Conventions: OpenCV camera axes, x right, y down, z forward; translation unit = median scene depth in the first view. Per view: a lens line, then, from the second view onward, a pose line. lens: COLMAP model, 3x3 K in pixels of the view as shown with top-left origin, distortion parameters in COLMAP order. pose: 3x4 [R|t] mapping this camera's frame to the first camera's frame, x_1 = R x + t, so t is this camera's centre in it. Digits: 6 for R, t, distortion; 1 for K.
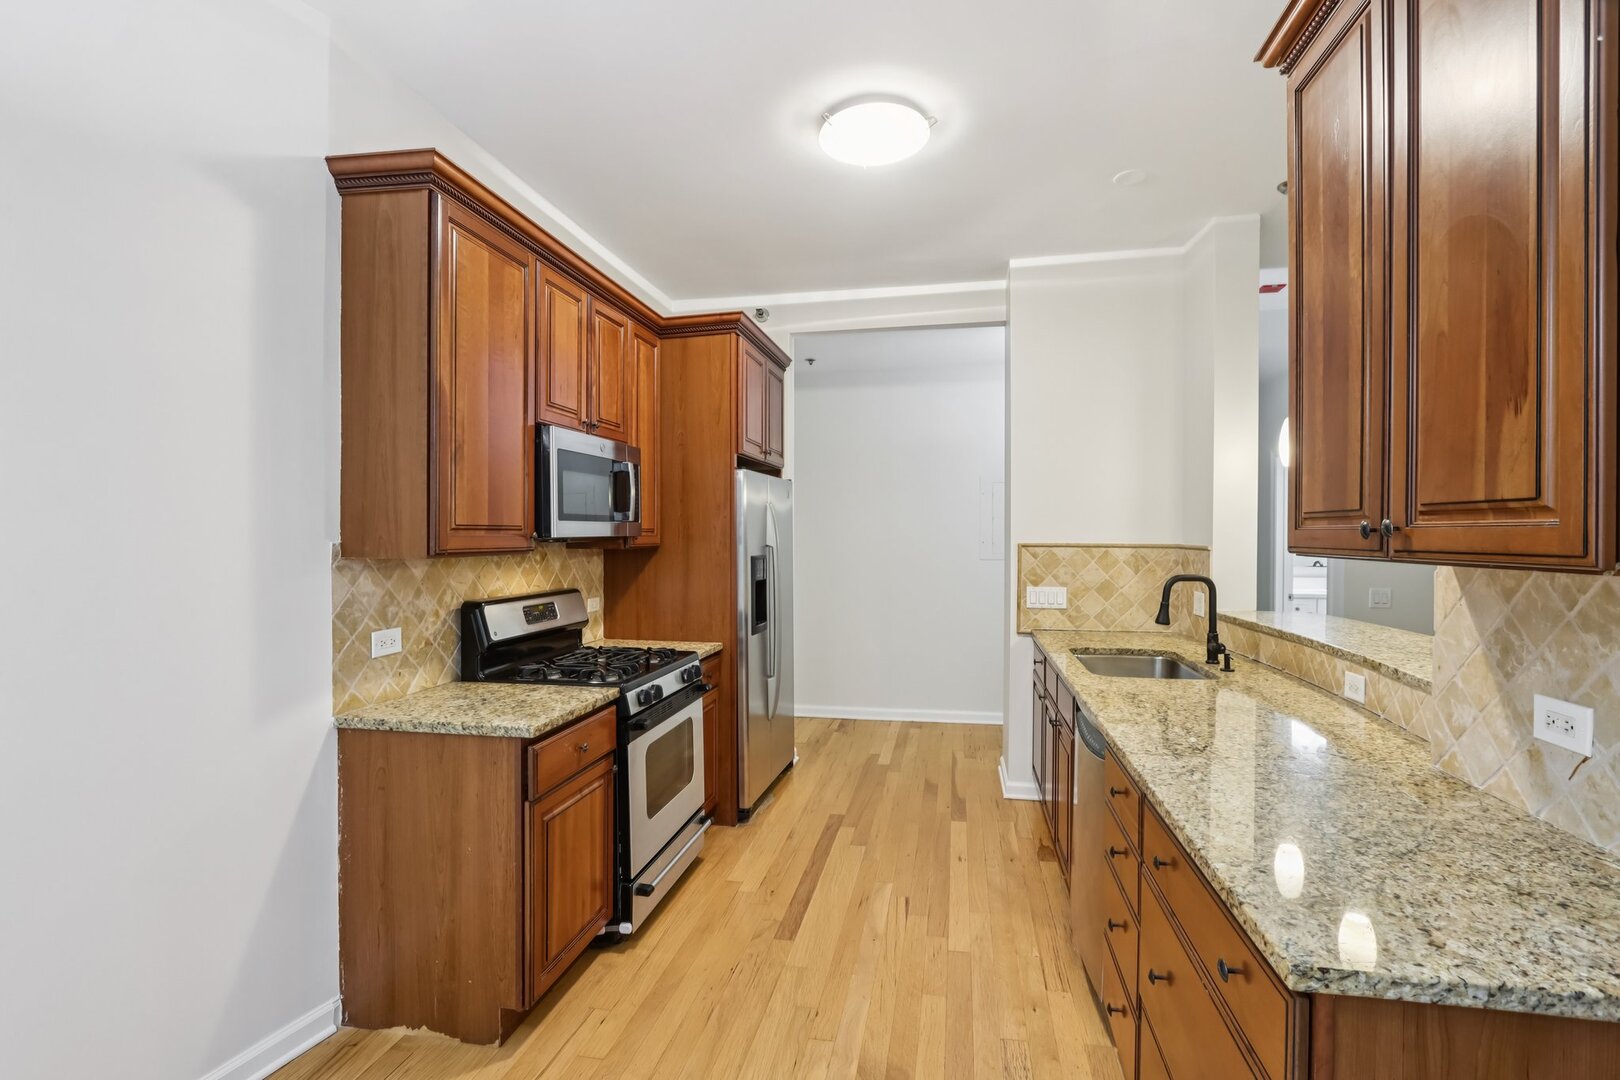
lens RADIAL K [[757.2, 0, 789.5], [0, 757.2, 543.3], [0, 0, 1]] dist [-0.008486, 0.000953]
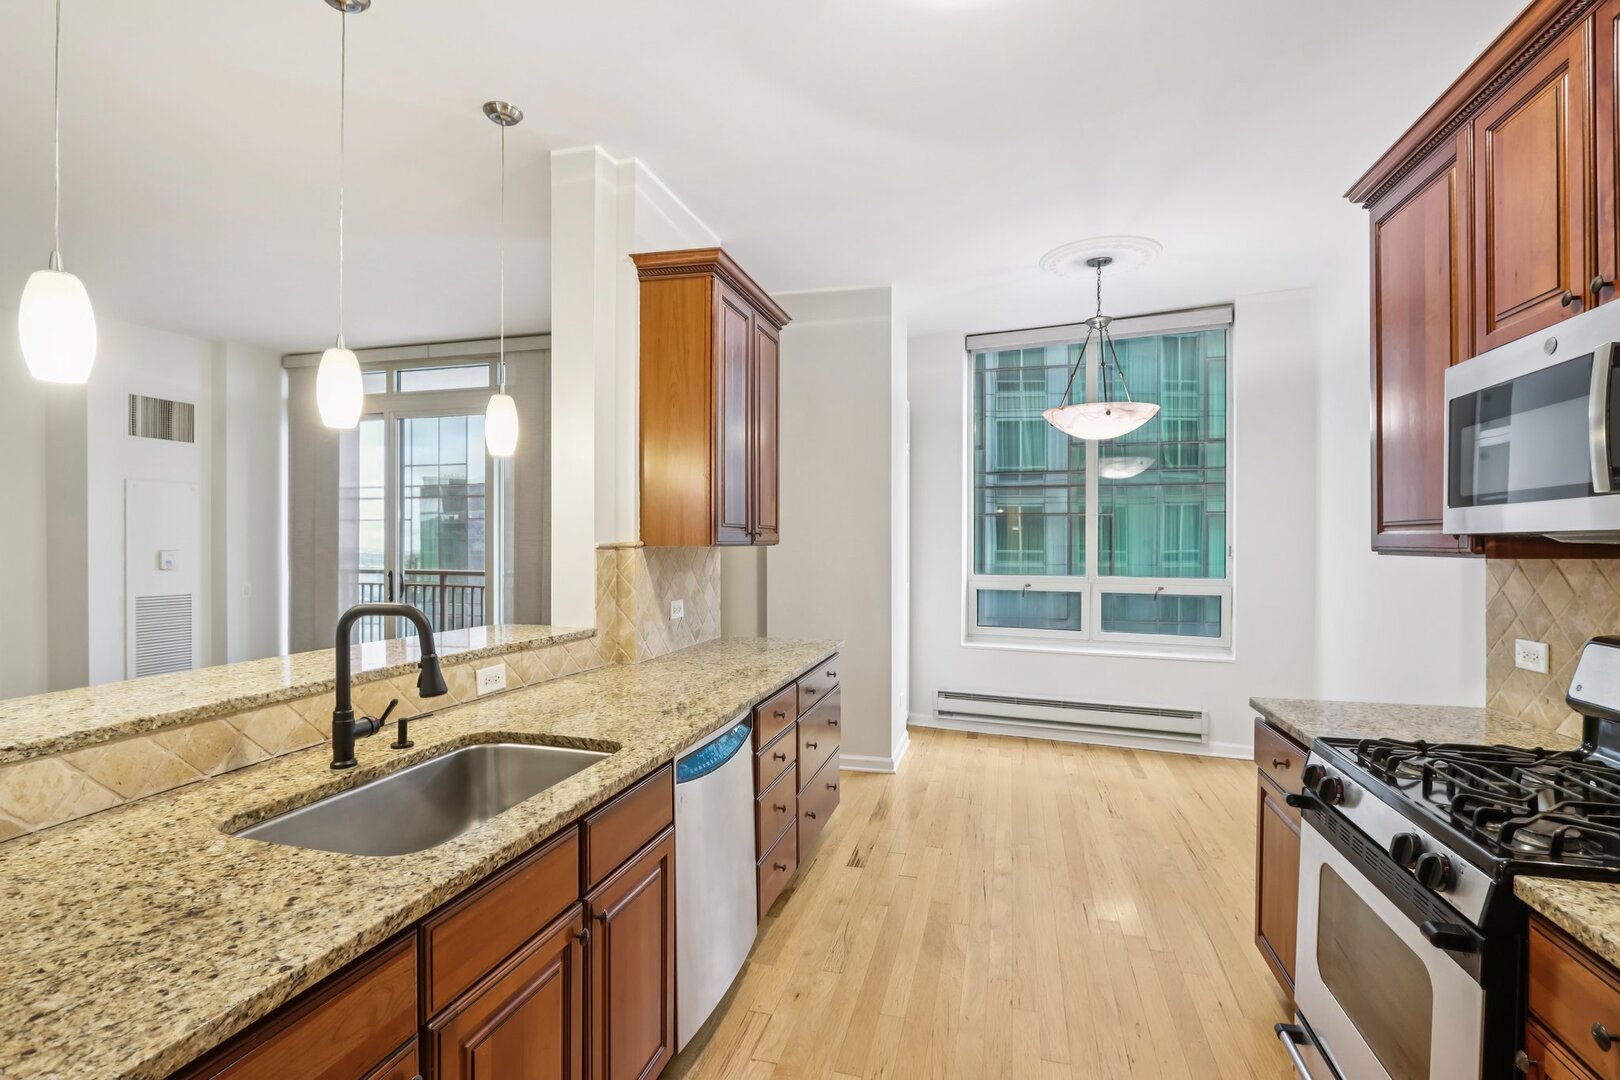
lens RADIAL K [[755.3, 0, 807.4], [0, 755.3, 540.9], [0, 0, 1]] dist [-0.039629, 0.000736]
pose [[-0.998793, -0.000156, 0.049110, 0.254712], [0.000294, 0.999958, 0.009172, -0.007962], [-0.049109, 0.009175, -0.998751, 1.911556]]
